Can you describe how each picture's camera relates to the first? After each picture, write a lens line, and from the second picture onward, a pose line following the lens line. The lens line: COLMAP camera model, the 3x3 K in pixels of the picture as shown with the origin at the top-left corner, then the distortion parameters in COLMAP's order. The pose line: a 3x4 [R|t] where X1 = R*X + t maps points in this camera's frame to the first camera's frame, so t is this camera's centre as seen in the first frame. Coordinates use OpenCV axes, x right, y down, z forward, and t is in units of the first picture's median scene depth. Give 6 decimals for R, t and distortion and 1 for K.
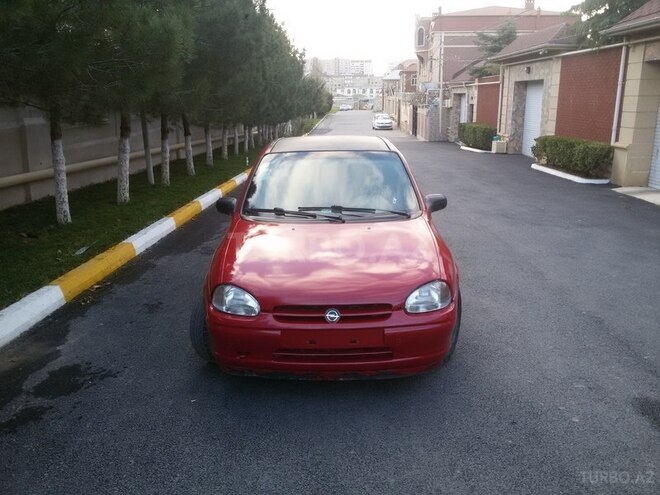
lens RADIAL K [[549.4, 0, 334.6], [0, 549.4, 246.1], [0, 0, 1]] dist [-0.018995, -0.013308]
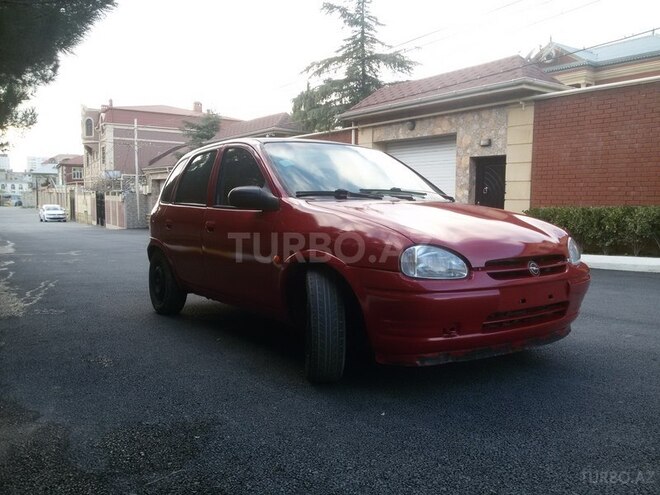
lens RADIAL K [[549.4, 0, 348.5], [0, 549.4, 245.6], [0, 0, 1]] dist [-0.018995, -0.013308]
pose [[0.807873, -0.027067, 0.588735, -0.193278], [0.133120, 0.981509, -0.137545, 0.043272], [-0.574125, 0.189491, 0.796538, 0.113919]]
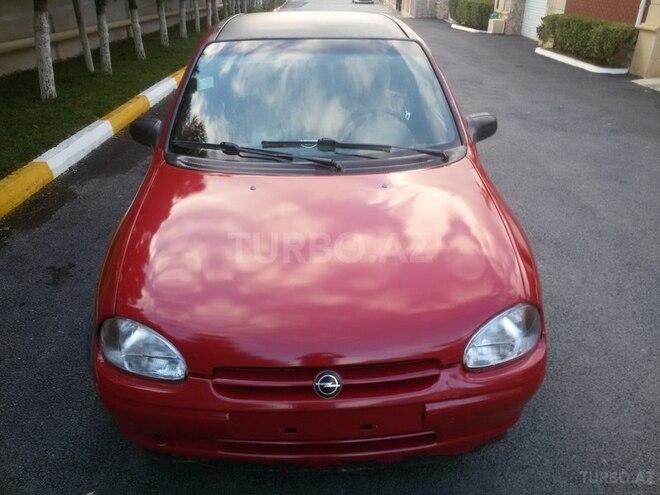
lens RADIAL K [[549.4, 0, 341.0], [0, 549.4, 253.3], [0, 0, 1]] dist [-0.018995, -0.013308]
pose [[0.998516, -0.012231, 0.053065, -0.004350], [0.000366, 0.975935, 0.218061, -0.027094], [-0.054455, -0.217718, 0.974491, 0.129179]]
